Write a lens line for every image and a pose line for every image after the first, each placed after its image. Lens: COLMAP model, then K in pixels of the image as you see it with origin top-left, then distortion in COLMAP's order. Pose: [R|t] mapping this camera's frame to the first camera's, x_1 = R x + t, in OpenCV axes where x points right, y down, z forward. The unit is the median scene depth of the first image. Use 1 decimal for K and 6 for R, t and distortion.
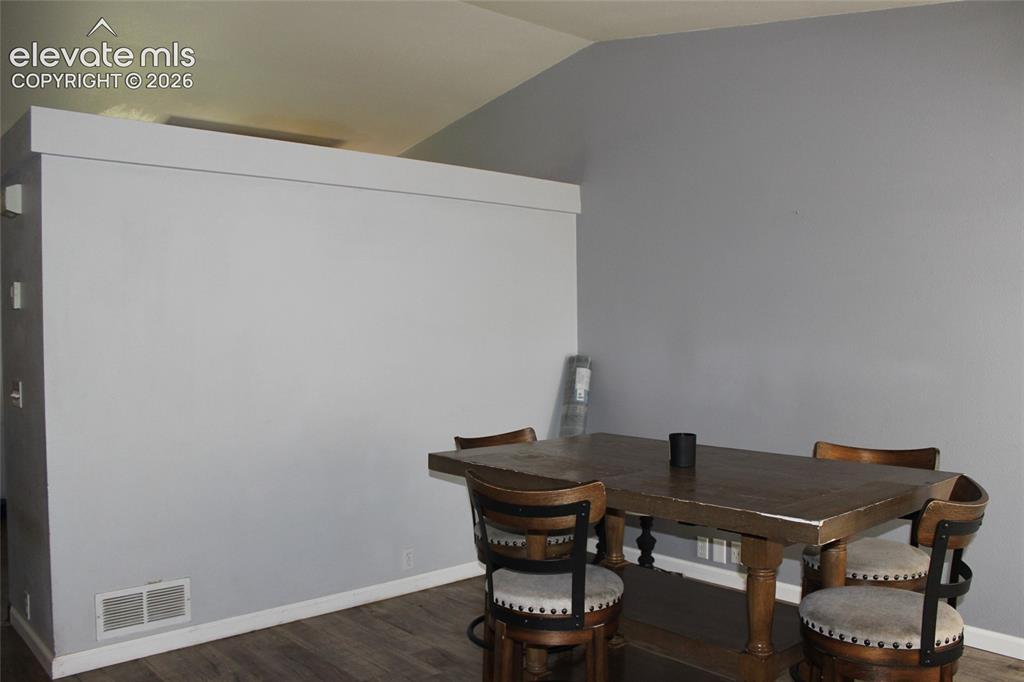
lens RADIAL K [[845.8, 0, 511.7], [0, 845.8, 342.4], [0, 0, 1]] dist [-0.164535, 0.146964]
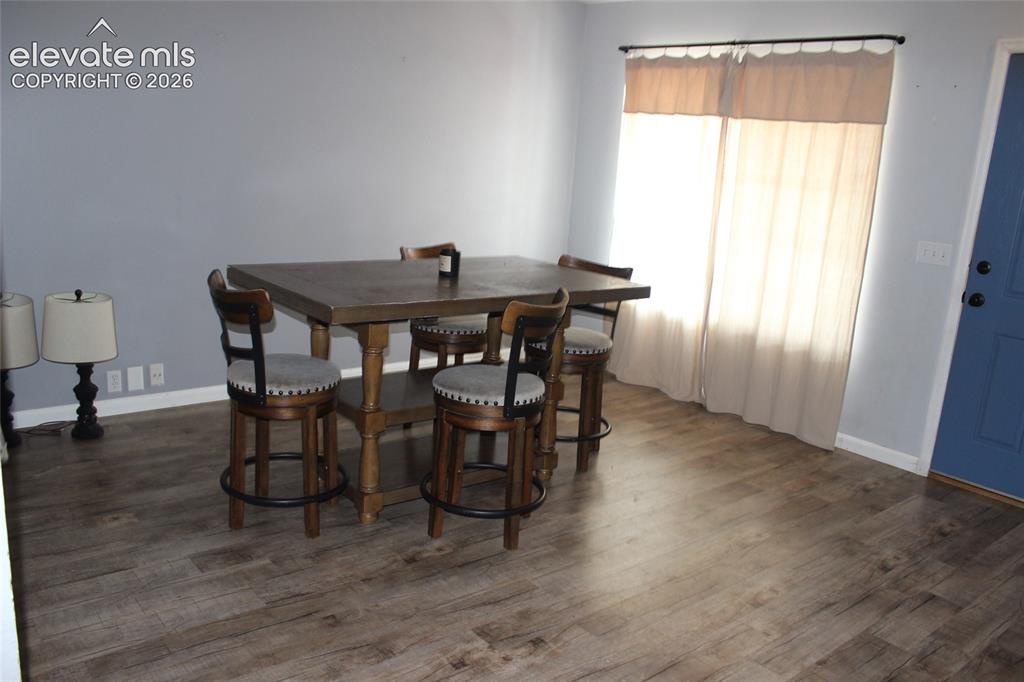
lens RADIAL K [[845.8, 0, 511.4], [0, 845.8, 341.5], [0, 0, 1]] dist [-0.164535, 0.146964]
pose [[0.041088, -0.230721, 0.972152, -0.880563], [-0.047196, 0.971440, 0.232546, -0.049766], [-0.998040, -0.055436, 0.029025, 0.711168]]
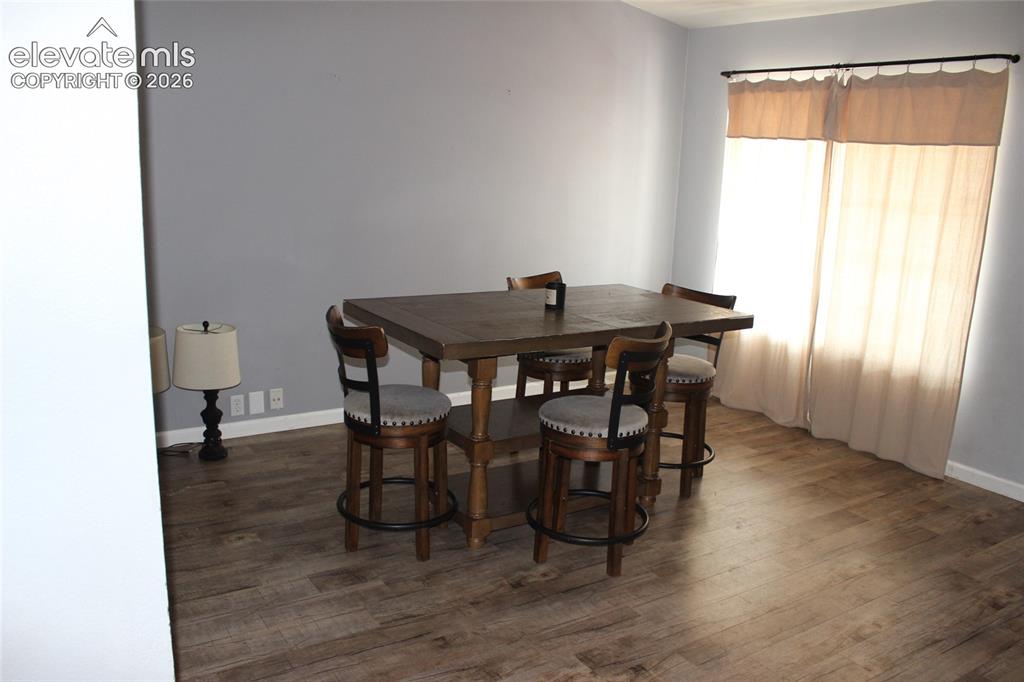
lens RADIAL K [[845.8, 0, 516.4], [0, 845.8, 343.7], [0, 0, 1]] dist [-0.164535, 0.146964]
pose [[0.155833, -0.218320, 0.963355, -0.906926], [-0.020981, 0.974318, 0.224199, -0.079763], [-0.987561, -0.055150, 0.147250, 0.710081]]
